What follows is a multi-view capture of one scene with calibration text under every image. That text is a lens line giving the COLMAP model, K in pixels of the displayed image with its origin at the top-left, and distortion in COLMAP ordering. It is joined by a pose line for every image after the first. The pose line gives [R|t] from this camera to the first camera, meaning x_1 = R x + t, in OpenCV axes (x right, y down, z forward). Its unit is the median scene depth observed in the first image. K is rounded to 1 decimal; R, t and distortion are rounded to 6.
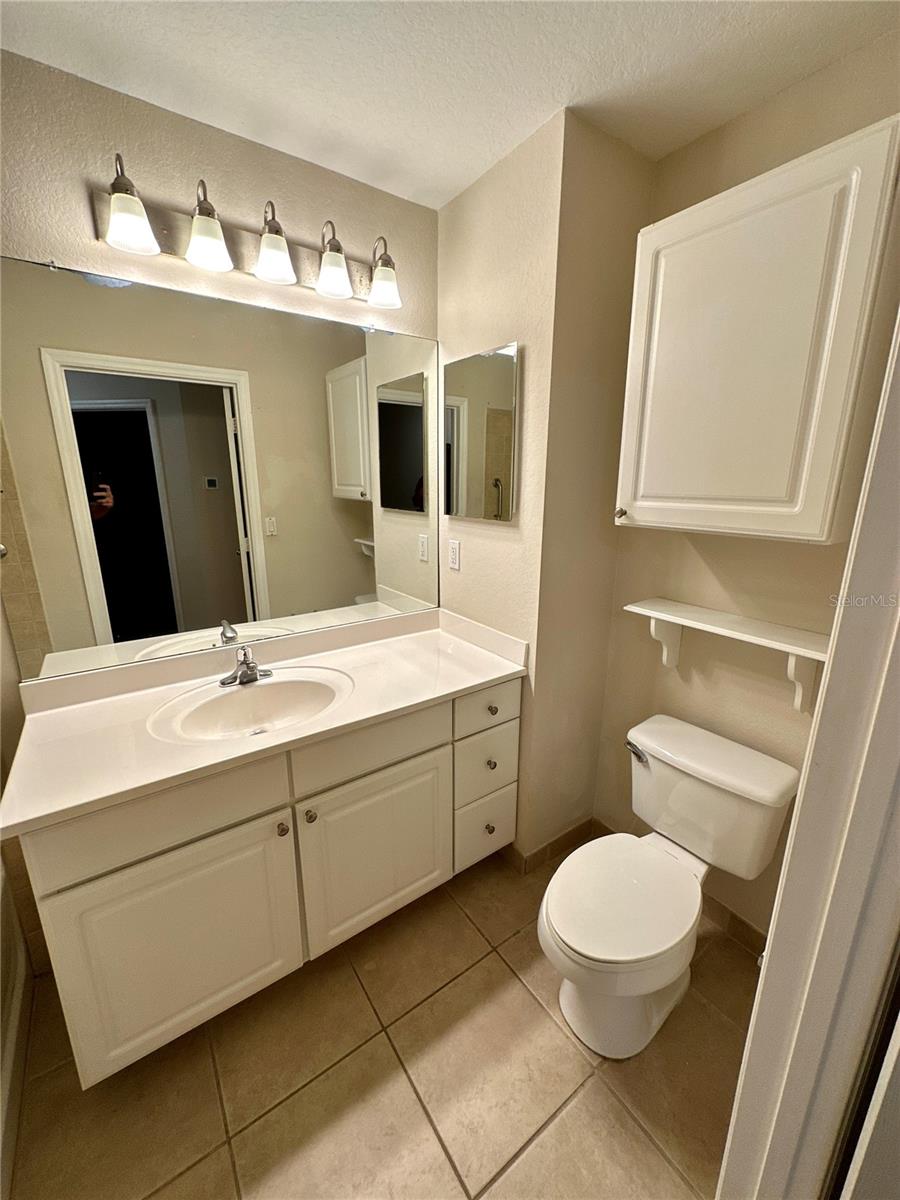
lens RADIAL K [[481.0, 0, 451.7], [0, 481.0, 599.2], [0, 0, 1]] dist [-0.000493, 0.000517]
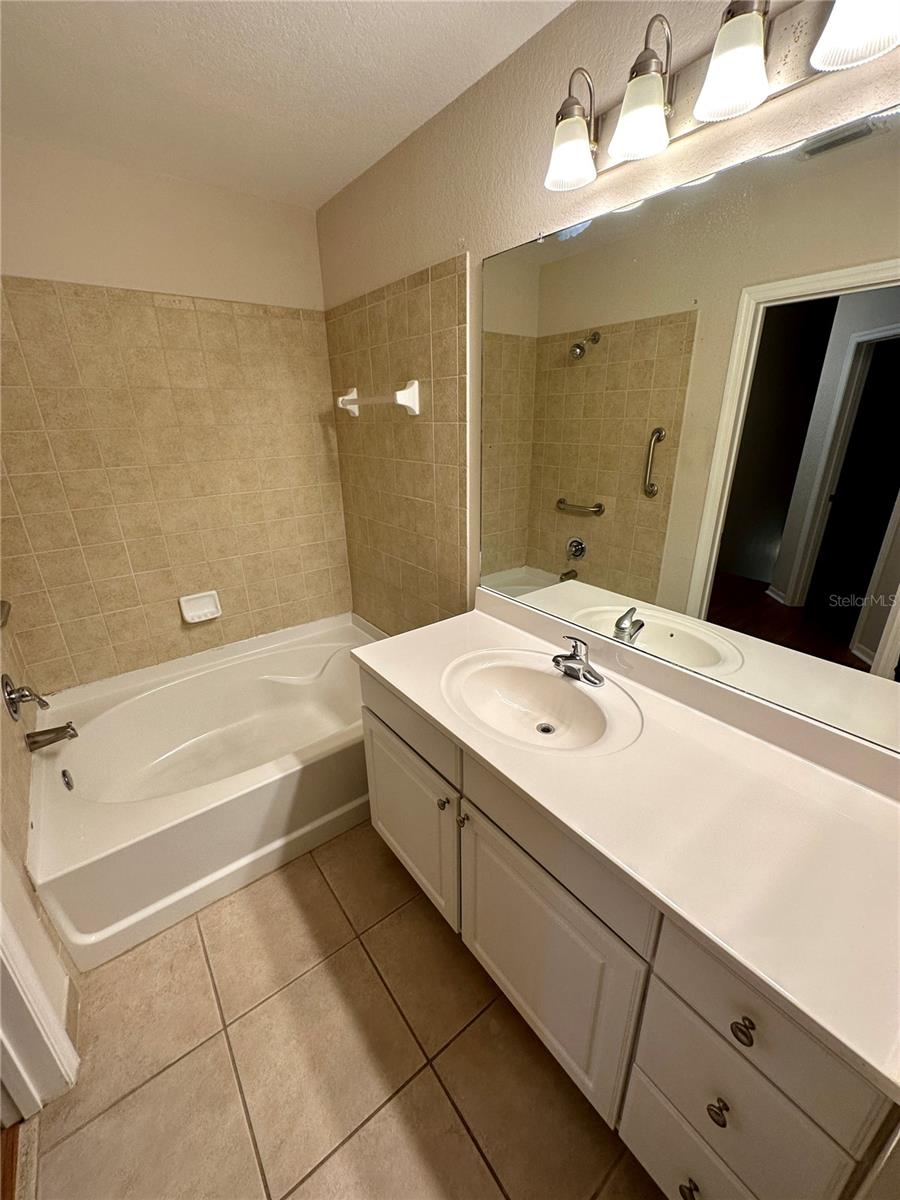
lens RADIAL K [[481.0, 0, 451.7], [0, 481.0, 599.2], [0, 0, 1]] dist [-0.000493, 0.000517]
pose [[0.036062, 0.356794, -0.933487, 0.426739], [-0.233470, 0.911254, 0.339276, -0.254170], [0.971695, 0.205706, 0.116162, 0.786855]]
